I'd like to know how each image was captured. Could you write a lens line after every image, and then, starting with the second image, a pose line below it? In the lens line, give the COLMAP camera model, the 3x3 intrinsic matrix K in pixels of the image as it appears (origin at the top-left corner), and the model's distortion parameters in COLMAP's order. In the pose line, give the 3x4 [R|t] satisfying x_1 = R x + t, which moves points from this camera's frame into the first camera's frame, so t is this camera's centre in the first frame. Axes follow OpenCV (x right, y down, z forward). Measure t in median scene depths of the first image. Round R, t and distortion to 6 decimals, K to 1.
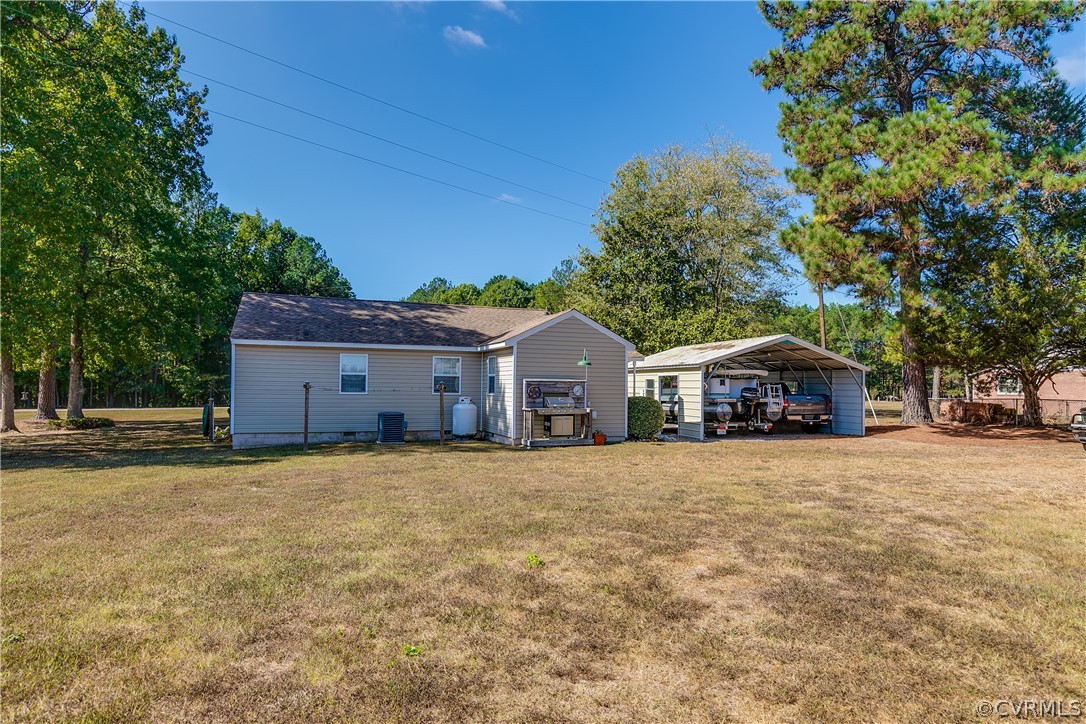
lens RADIAL K [[655.2, 0, 543.0], [0, 655.2, 362.0], [0, 0, 1]] dist [0.000191, -0.000017]
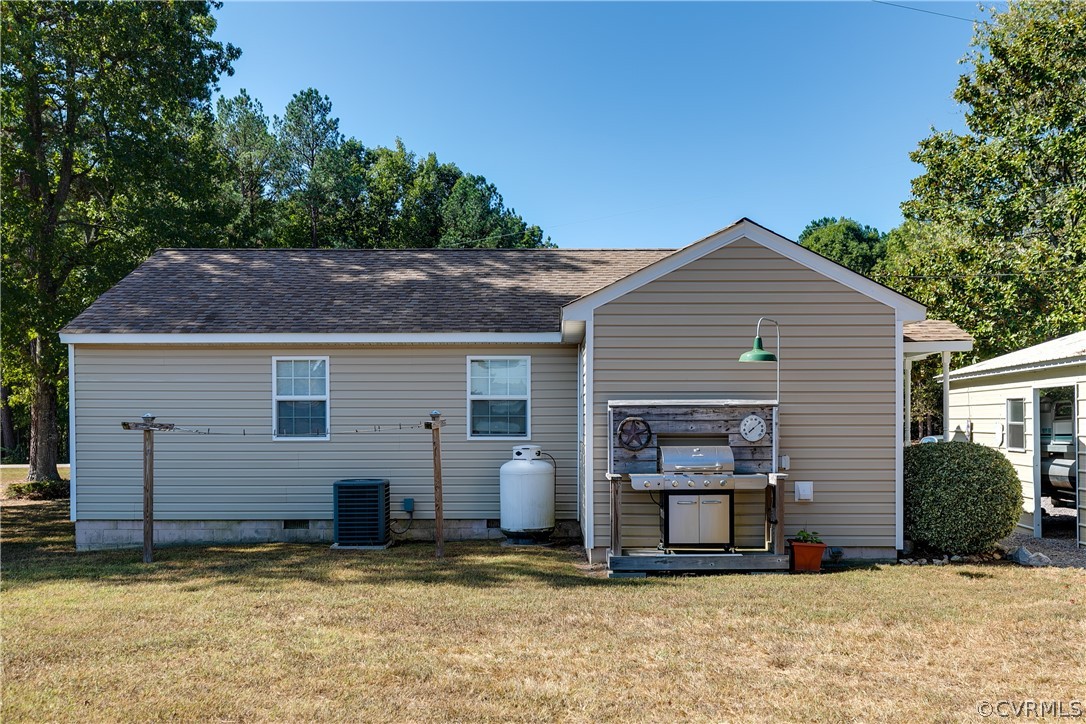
lens RADIAL K [[1070.7, 0, 543.2], [0, 1070.7, 421.2], [0, 0, 1]] dist [0.003513, -0.000024]
pose [[0.933011, -0.012747, -0.359621, 0.164685], [0.025129, 0.999241, 0.029775, 0.017289], [0.358968, -0.036817, 0.932623, 0.363147]]
